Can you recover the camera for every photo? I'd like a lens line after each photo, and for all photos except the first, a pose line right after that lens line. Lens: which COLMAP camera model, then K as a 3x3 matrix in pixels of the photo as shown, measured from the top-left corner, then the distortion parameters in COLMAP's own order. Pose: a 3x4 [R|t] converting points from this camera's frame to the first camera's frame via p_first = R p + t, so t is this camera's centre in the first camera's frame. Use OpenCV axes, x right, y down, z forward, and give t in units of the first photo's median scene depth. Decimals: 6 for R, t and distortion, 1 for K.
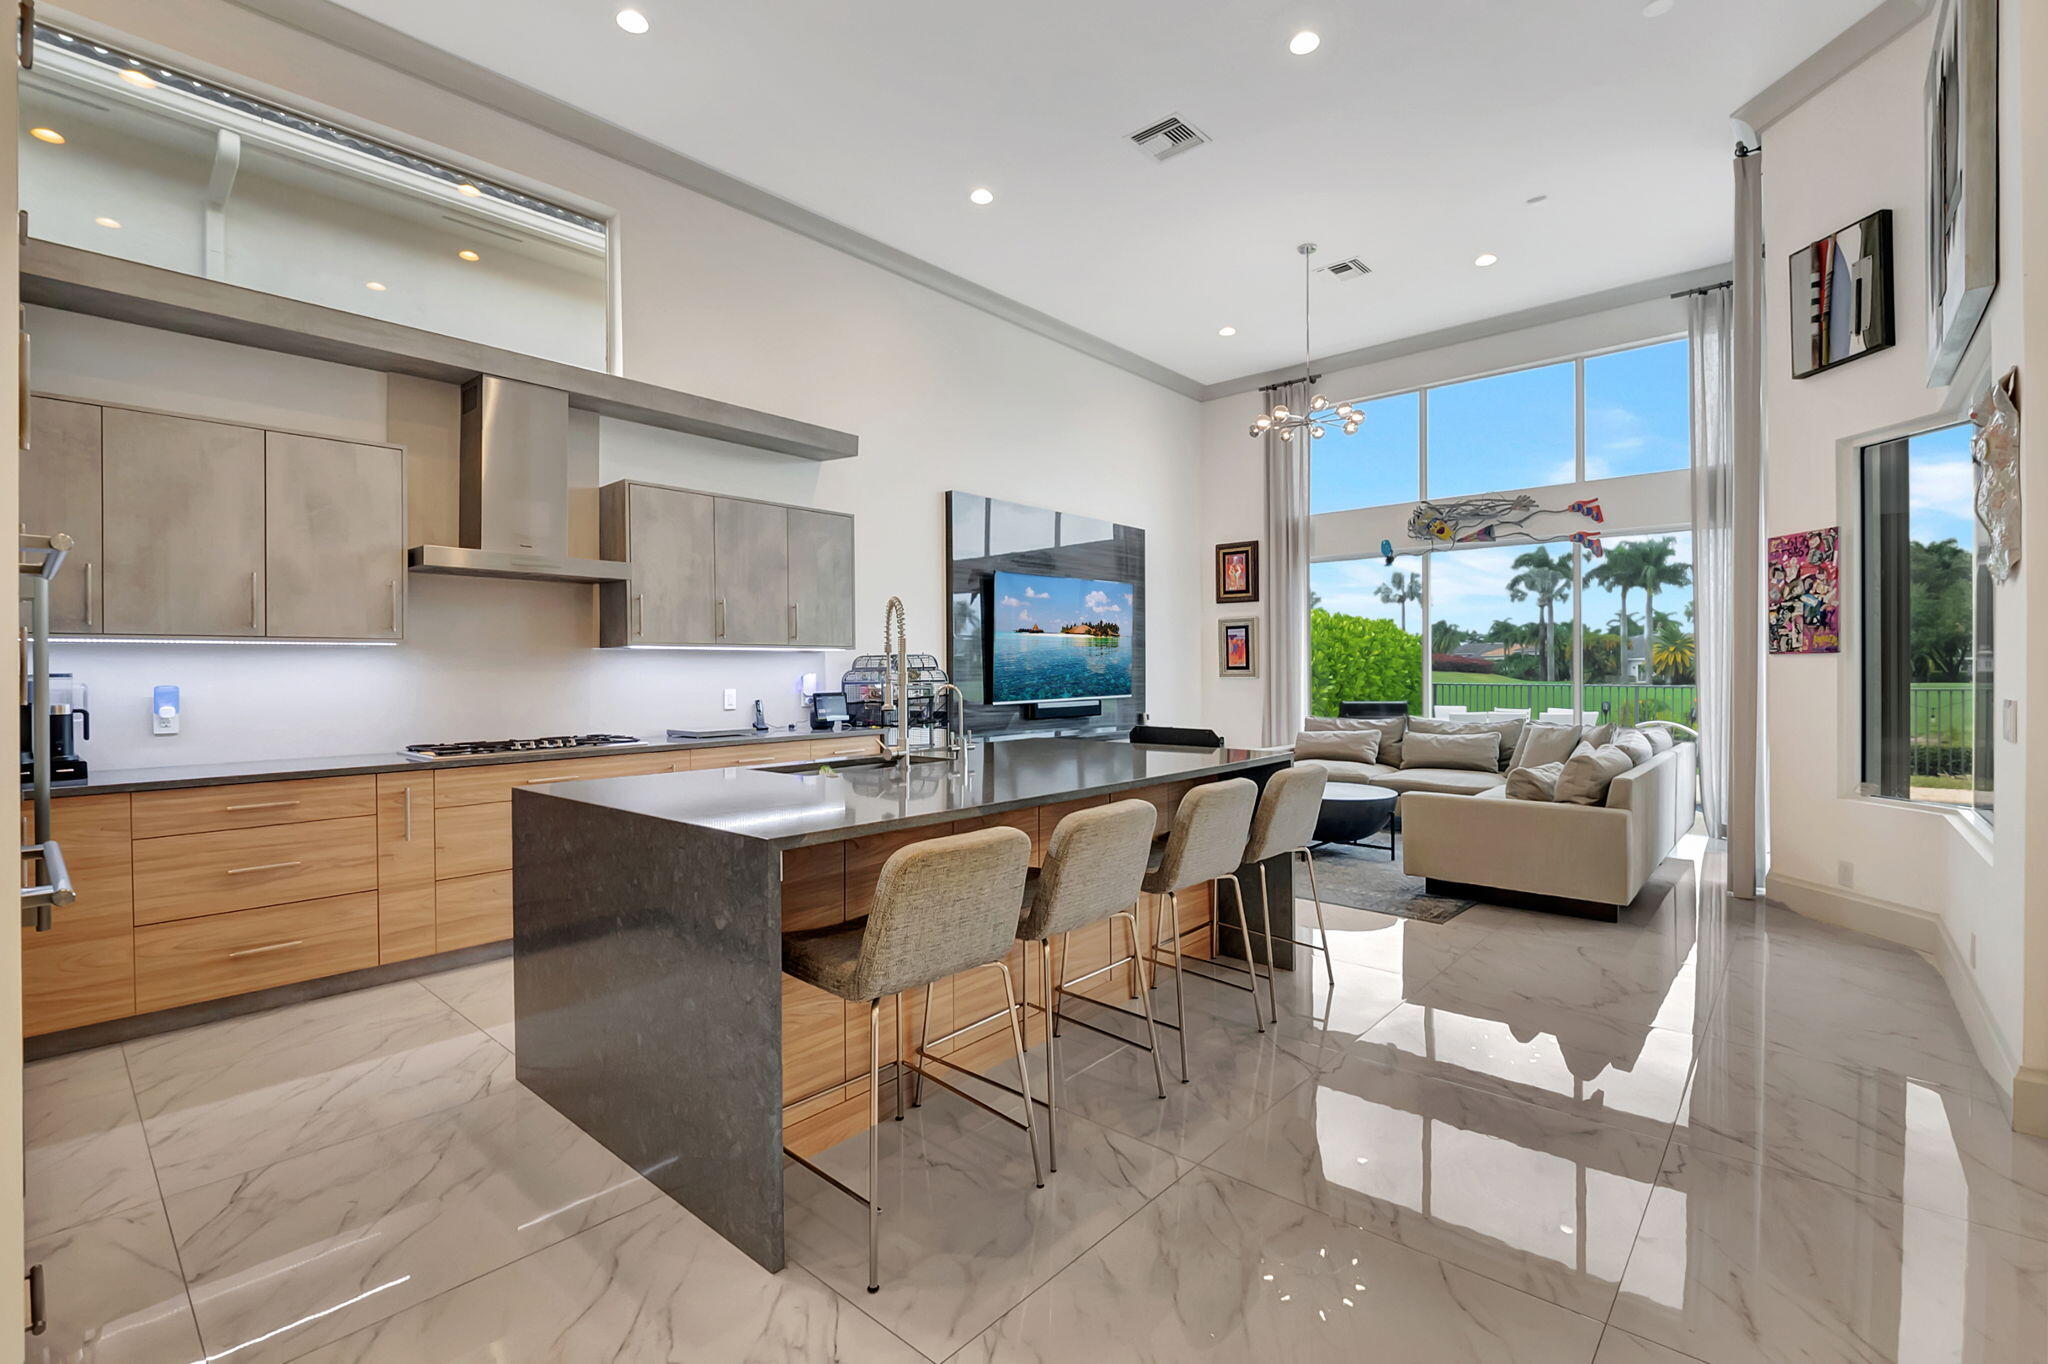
lens RADIAL K [[925.9, 0, 1026.3], [0, 925.9, 665.3], [0, 0, 1]] dist [-0.010439, -0.003549]
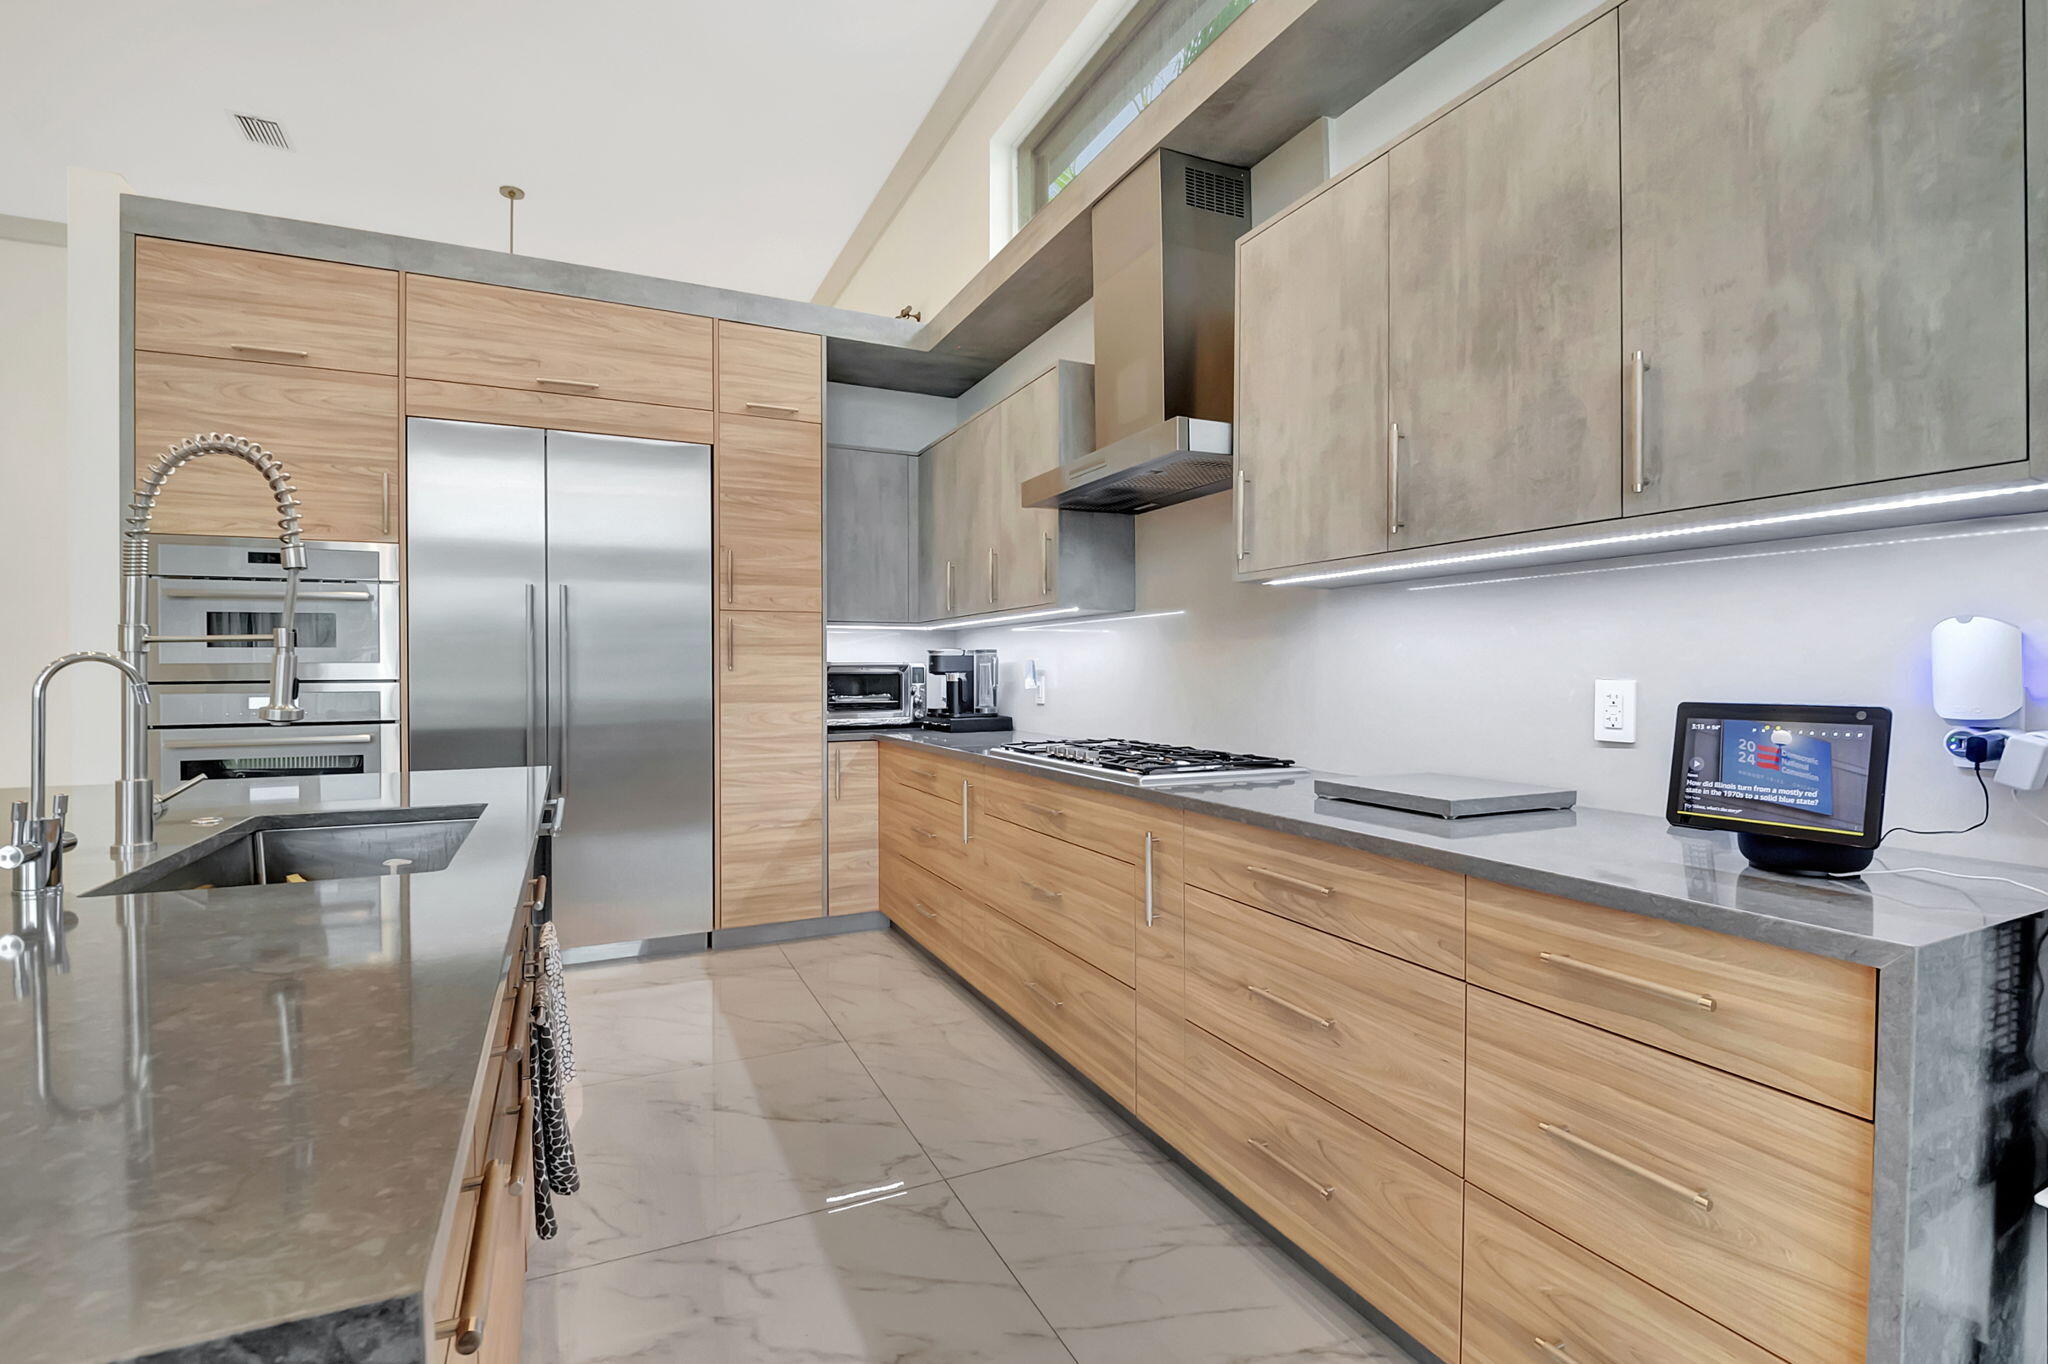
lens RADIAL K [[925.9, 0, 1020.5], [0, 925.9, 679.7], [0, 0, 1]] dist [-0.010439, -0.003549]
pose [[-0.399601, 0.014220, -0.916579, 0.039479], [0.007029, 0.999898, 0.012448, 0.014385], [0.916662, -0.001468, -0.399660, 0.657651]]
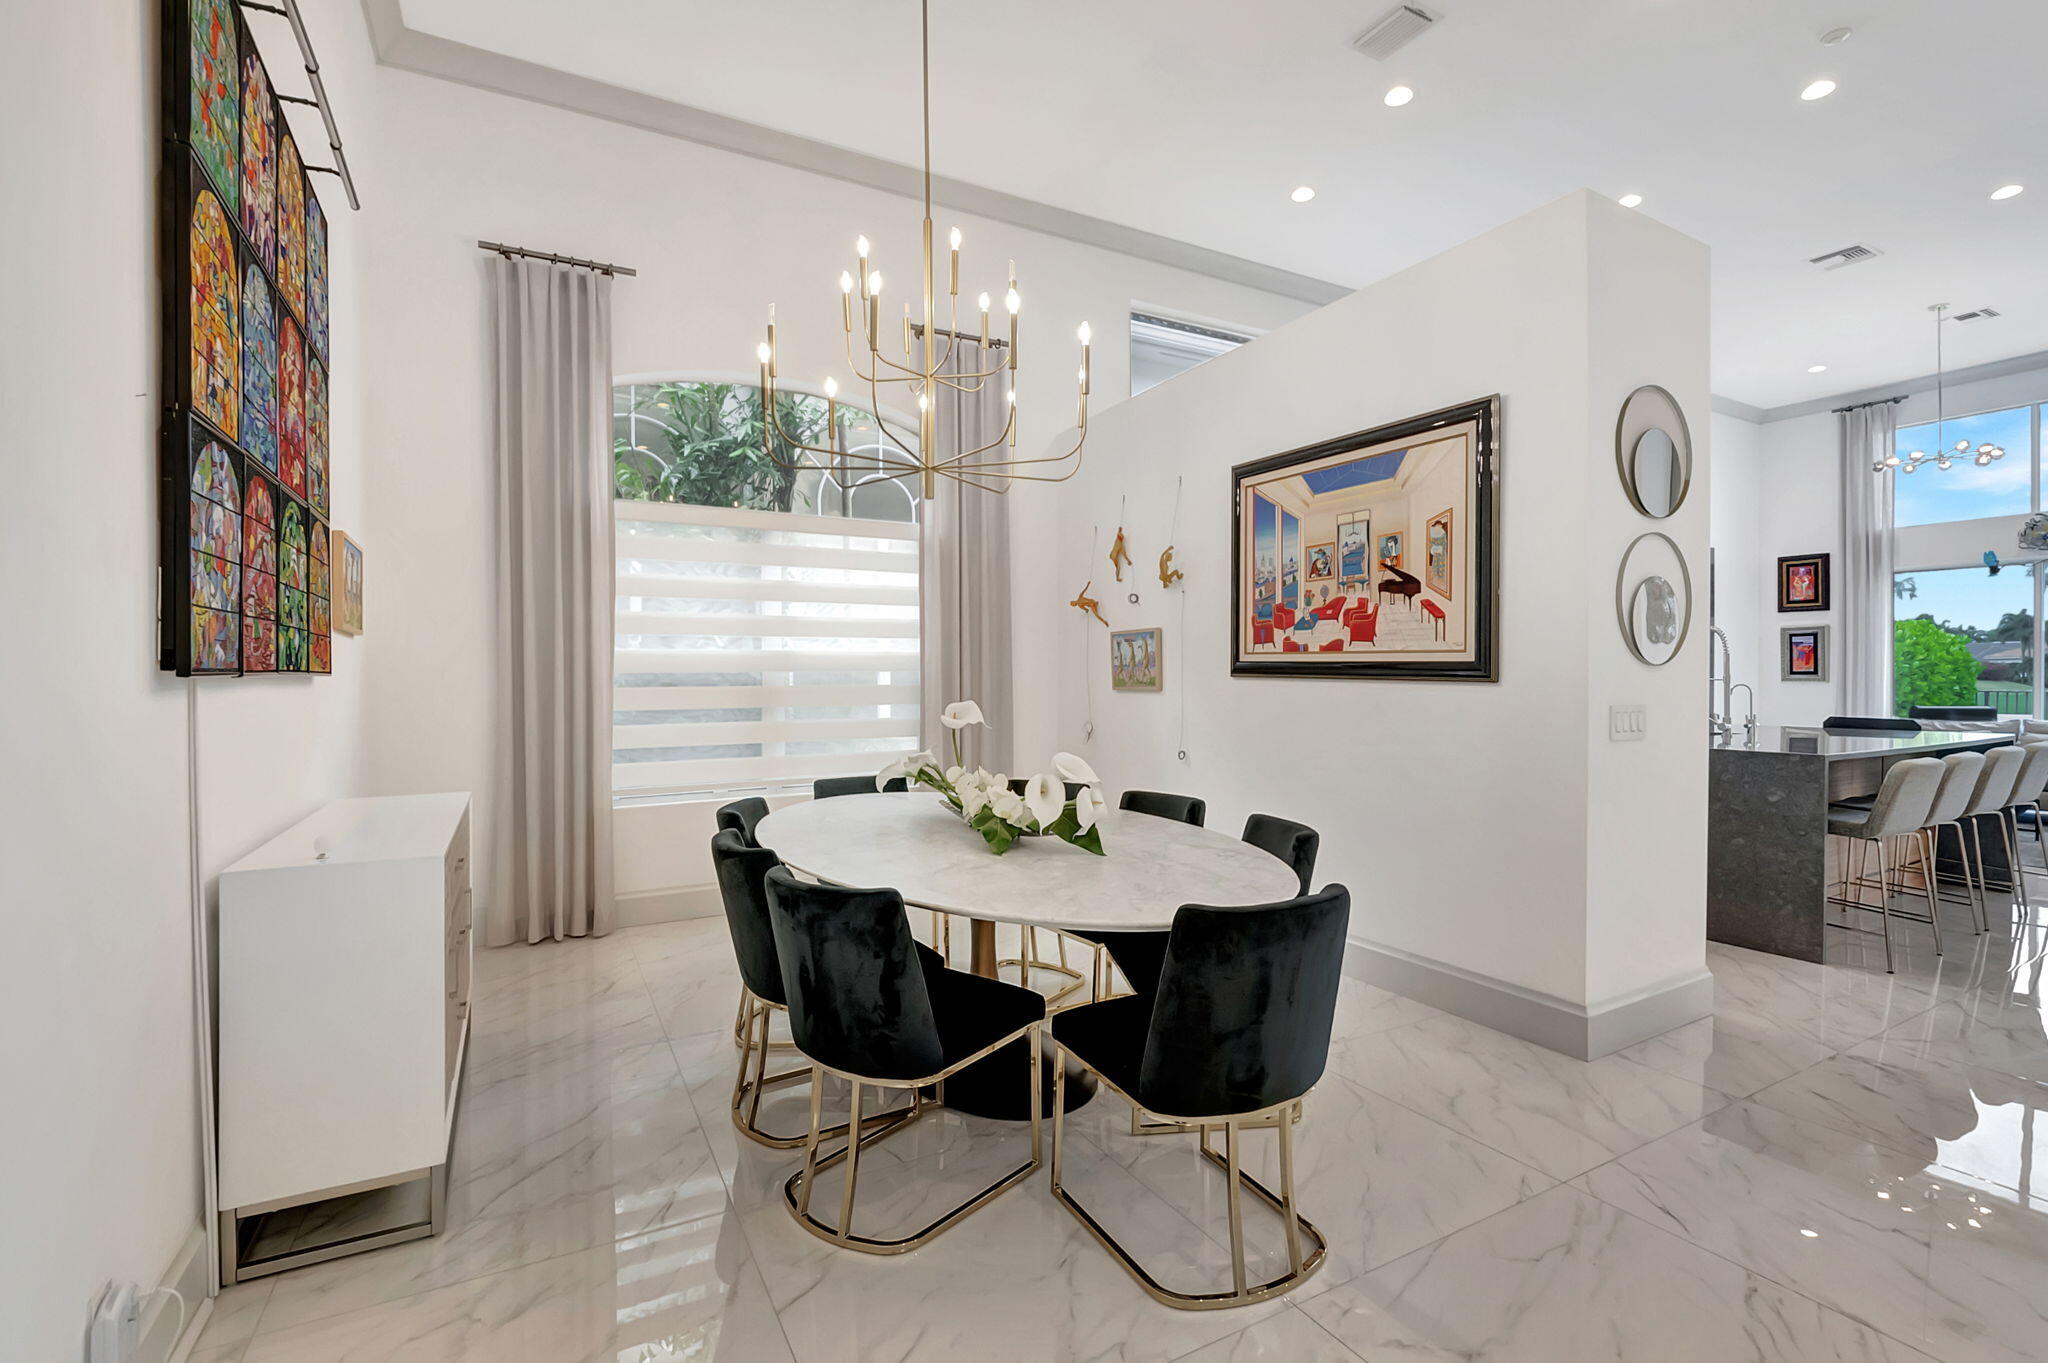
lens RADIAL K [[925.9, 0, 1034.0], [0, 925.9, 672.7], [0, 0, 1]] dist [-0.010439, -0.003549]
pose [[0.939328, 0.004495, -0.342991, -0.290531], [-0.002813, 0.999981, 0.005401, -0.000379], [0.343009, -0.004109, 0.939323, -0.361275]]
